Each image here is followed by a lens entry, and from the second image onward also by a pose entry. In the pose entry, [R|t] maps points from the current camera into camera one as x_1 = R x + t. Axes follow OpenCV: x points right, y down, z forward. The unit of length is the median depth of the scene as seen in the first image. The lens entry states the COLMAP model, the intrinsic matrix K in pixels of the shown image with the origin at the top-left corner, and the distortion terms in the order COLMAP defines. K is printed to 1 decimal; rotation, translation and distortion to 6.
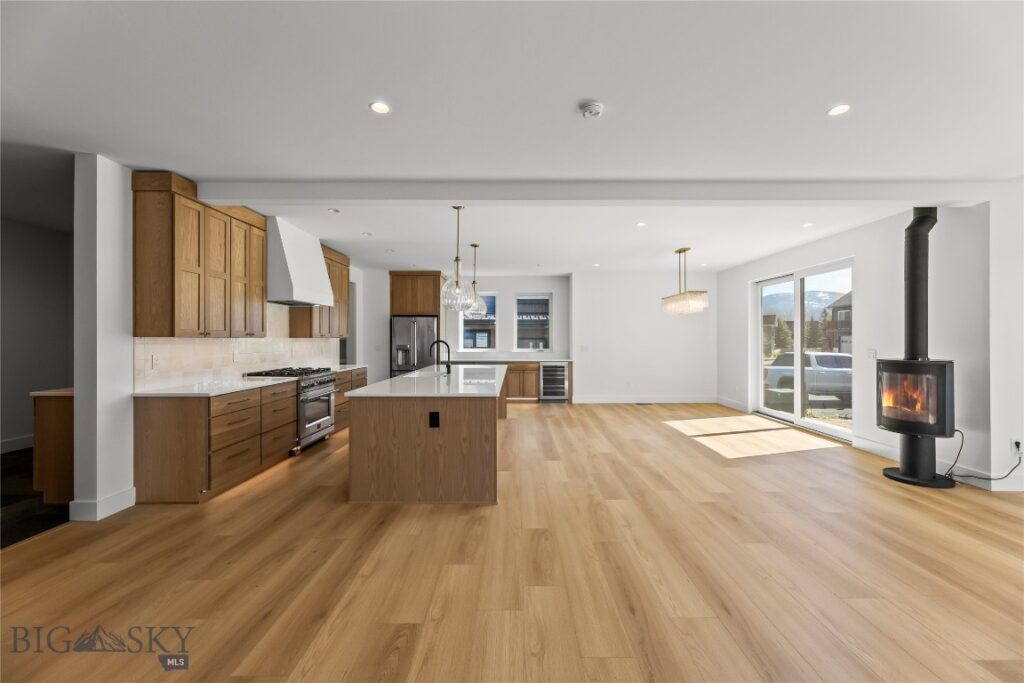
lens RADIAL K [[418.1, 0, 516.8], [0, 418.1, 342.6], [0, 0, 1]] dist [-0.000622, -0.000267]
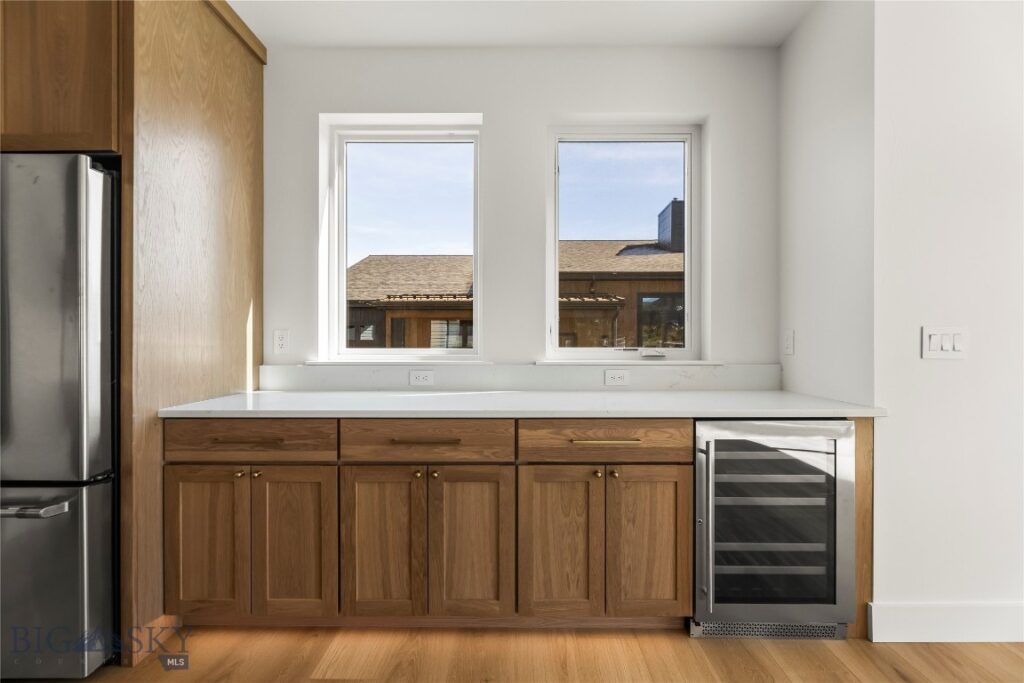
lens RADIAL K [[418.1, 0, 519.2], [0, 418.1, 341.7], [0, 0, 1]] dist [-0.000622, -0.000267]
pose [[0.999926, -0.004211, -0.011431, -0.042870], [0.004115, 0.999956, -0.008384, 0.026710], [0.011466, 0.008336, 0.999900, 1.625951]]
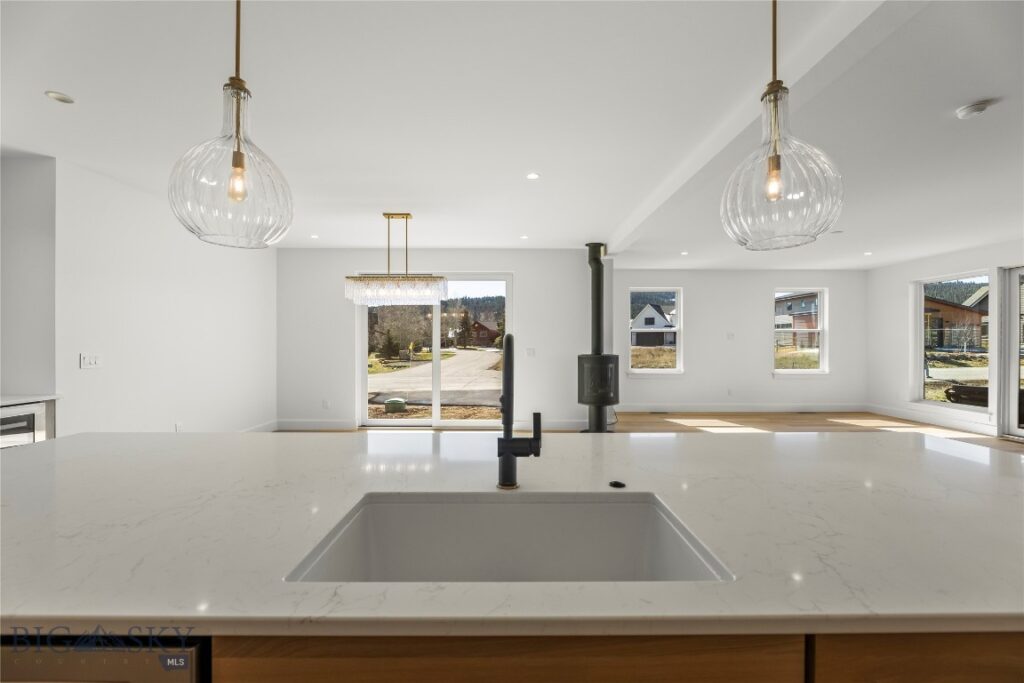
lens RADIAL K [[418.1, 0, 512.5], [0, 418.1, 343.9], [0, 0, 1]] dist [-0.000622, -0.000267]
pose [[0.005233, -0.000872, 0.999986, -0.463641], [0.008409, 0.999964, 0.000828, 0.000080], [-0.999951, 0.008404, 0.005240, 1.191160]]
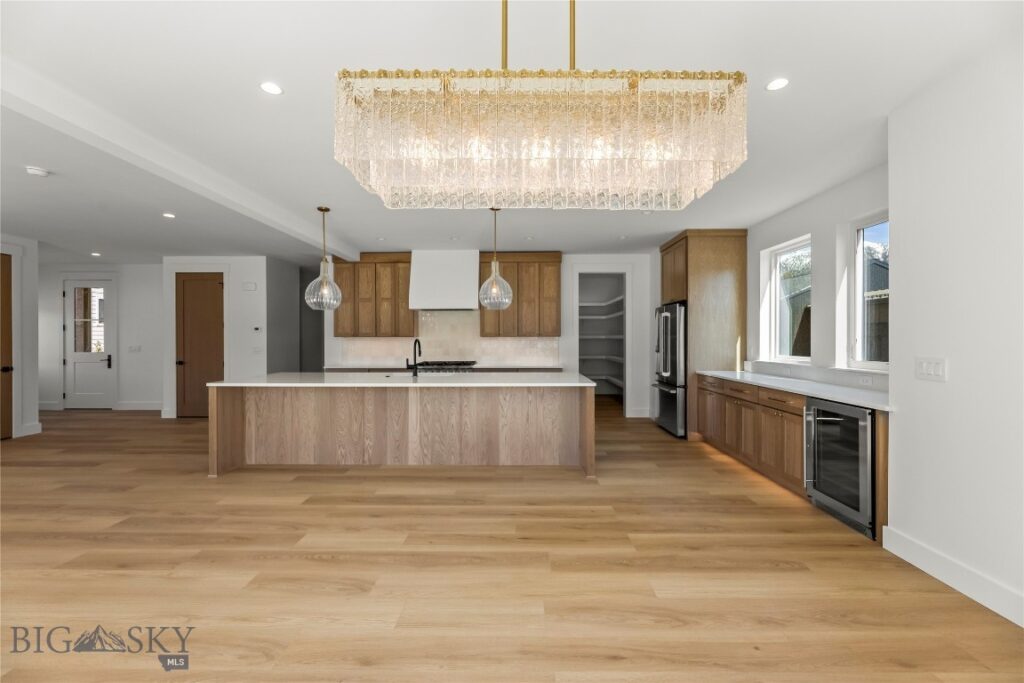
lens RADIAL K [[418.1, 0, 517.7], [0, 418.1, 341.6], [0, 0, 1]] dist [-0.000622, -0.000267]
pose [[-0.018884, -0.000094, -0.999822, 0.871774], [-0.010967, 0.999940, 0.000113, 0.000557], [0.999762, 0.010967, -0.018883, 1.485403]]
